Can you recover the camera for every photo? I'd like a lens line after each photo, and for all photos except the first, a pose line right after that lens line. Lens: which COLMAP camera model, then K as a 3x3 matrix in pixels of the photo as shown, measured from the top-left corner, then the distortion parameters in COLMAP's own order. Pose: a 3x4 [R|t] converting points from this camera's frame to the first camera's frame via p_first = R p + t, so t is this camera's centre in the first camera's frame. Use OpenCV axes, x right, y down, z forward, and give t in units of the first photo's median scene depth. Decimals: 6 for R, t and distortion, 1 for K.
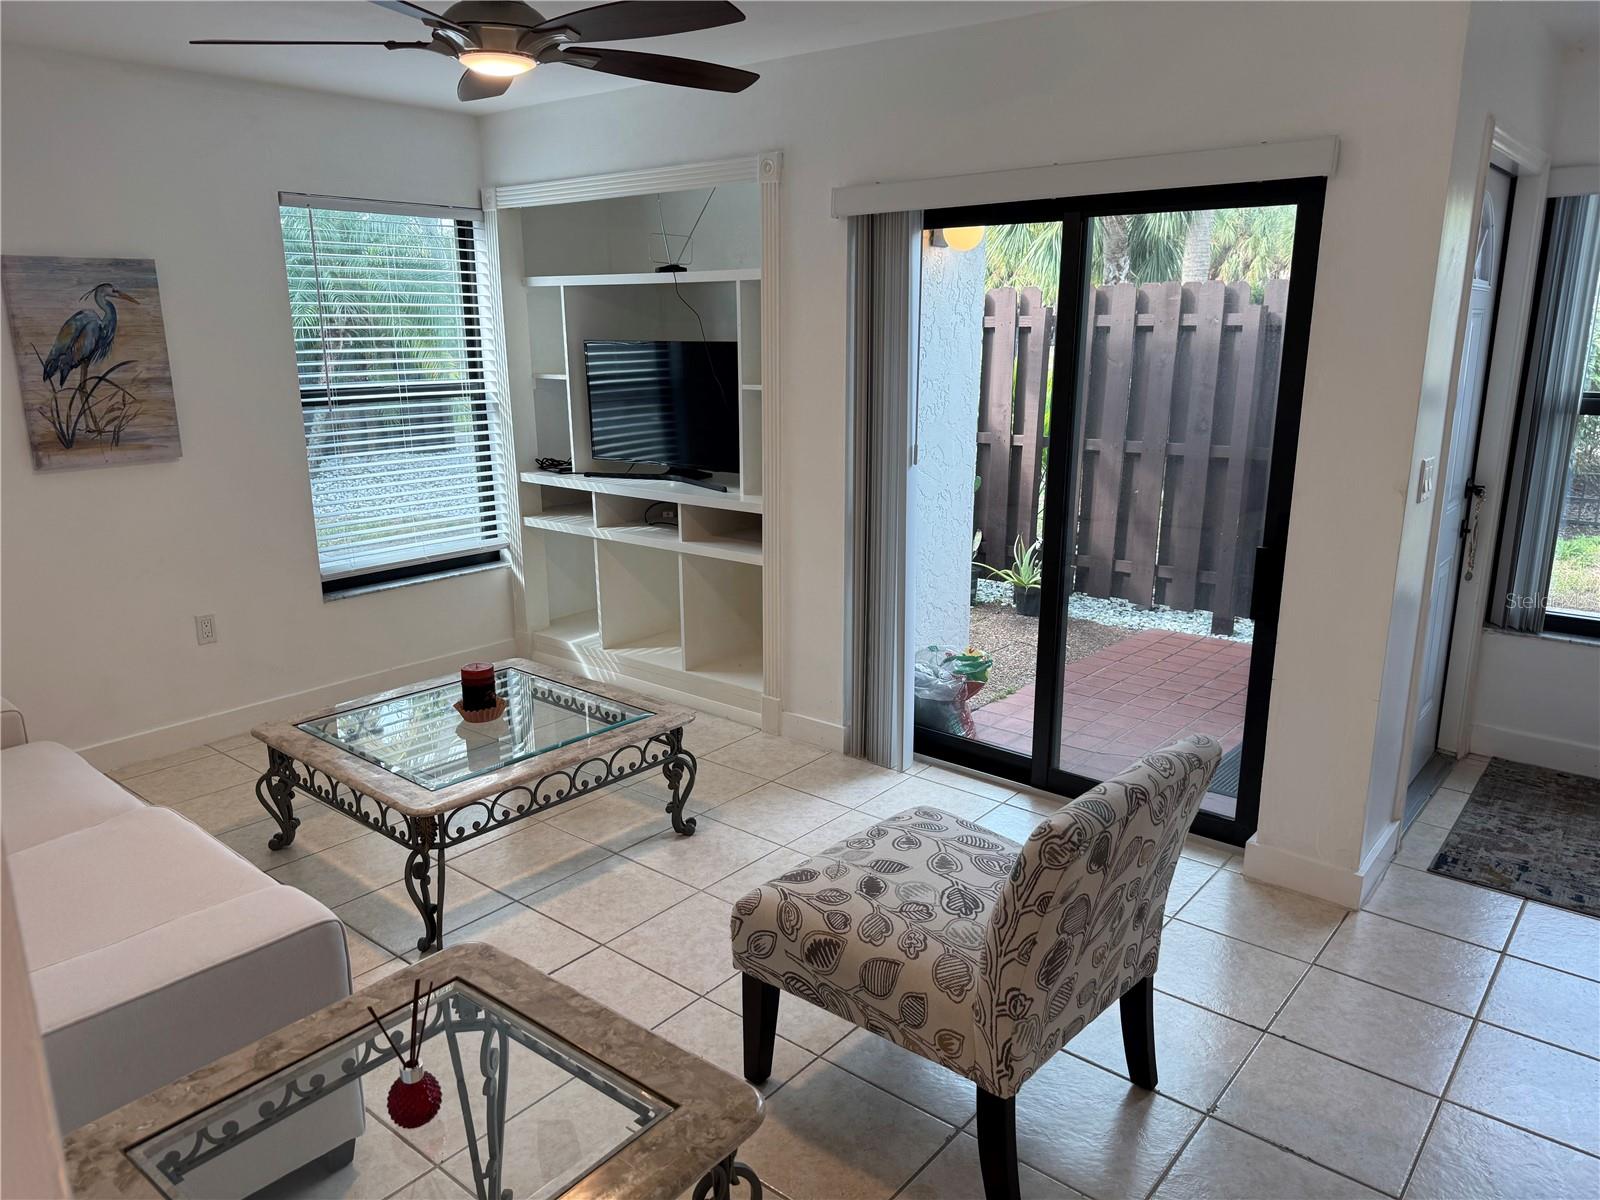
lens RADIAL K [[1125.8, 0, 795.6], [0, 1125.8, 608.9], [0, 0, 1]] dist [0.045166, -0.058003]
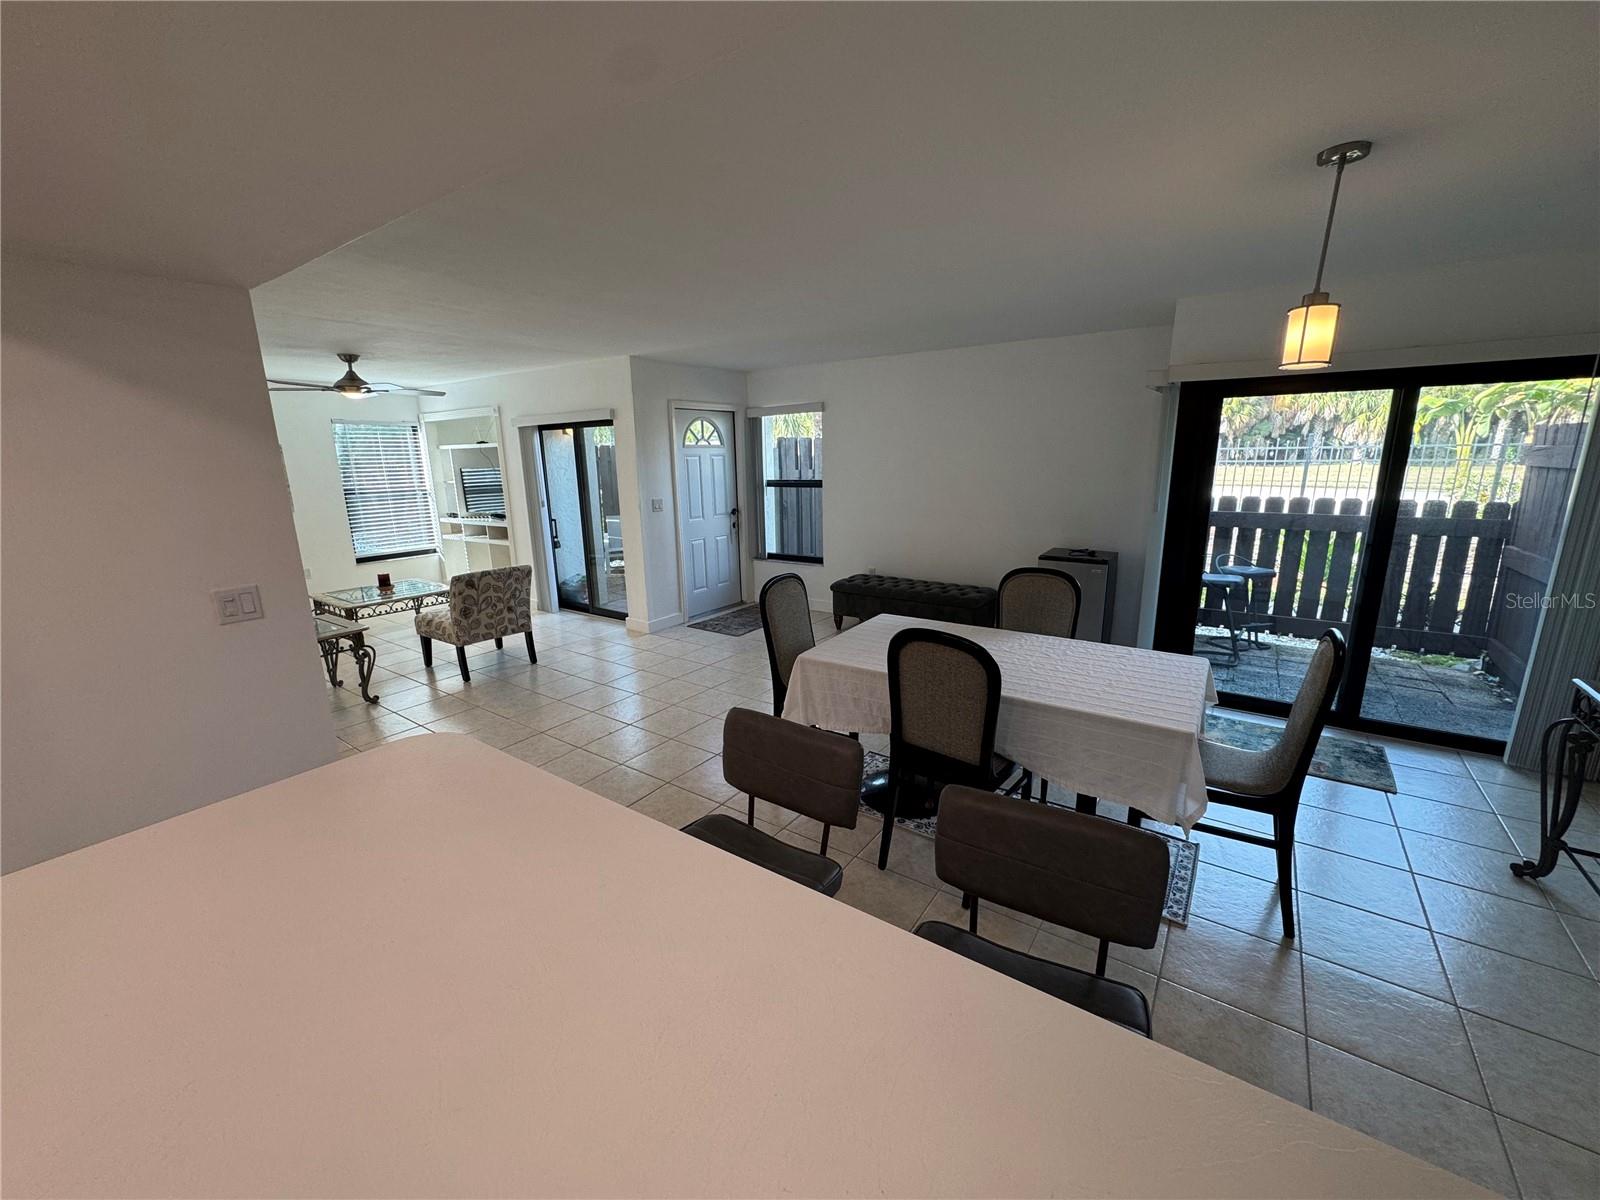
lens RADIAL K [[638.7, 0, 814.2], [0, 638.7, 601.3], [0, 0, 1]] dist [-0.003992, 0.000431]
pose [[0.995807, -0.028351, 0.086972, 0.657470], [0.031066, 0.999066, -0.030024, 0.194048], [-0.086039, 0.032600, 0.995758, -0.744500]]
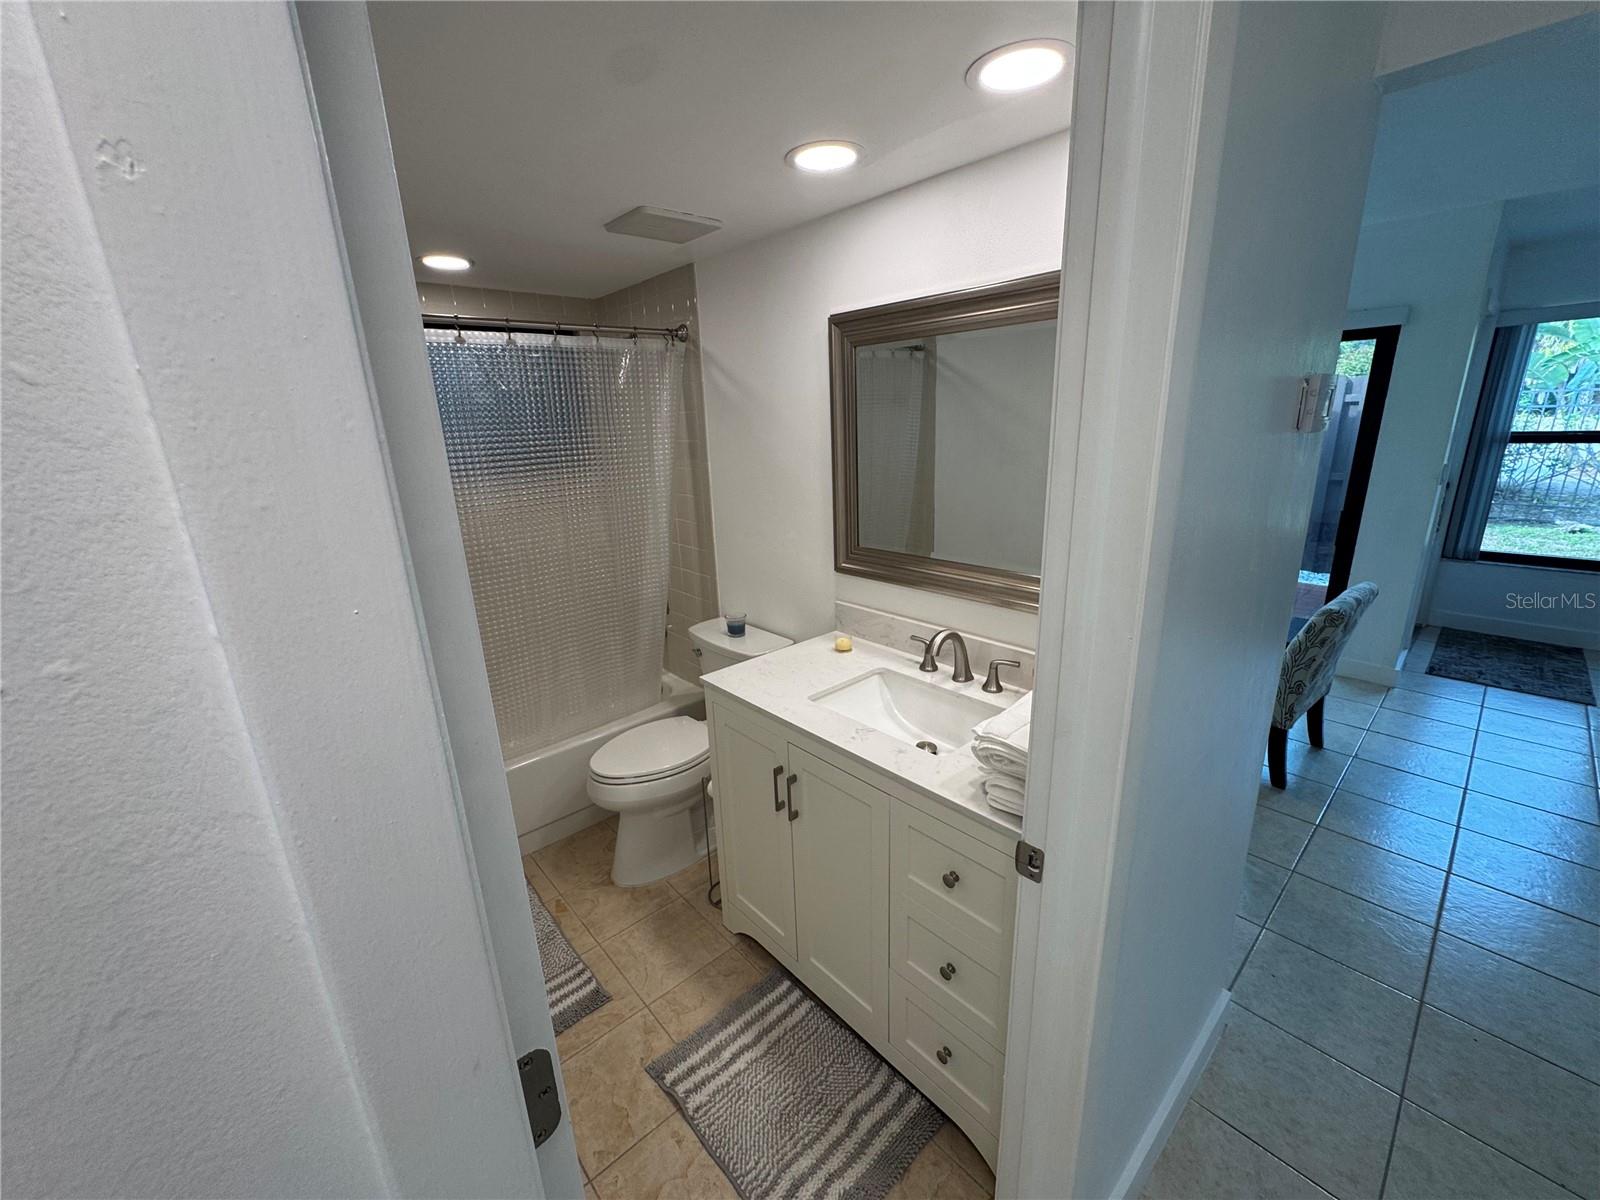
lens RADIAL K [[638.7, 0, 801.2], [0, 638.7, 600.3], [0, 0, 1]] dist [-0.003992, 0.000431]
pose [[0.988561, 0.011992, -0.150346, -0.313271], [-0.006958, 0.999399, 0.033965, 0.061833], [0.150663, -0.032531, 0.988050, -0.232225]]
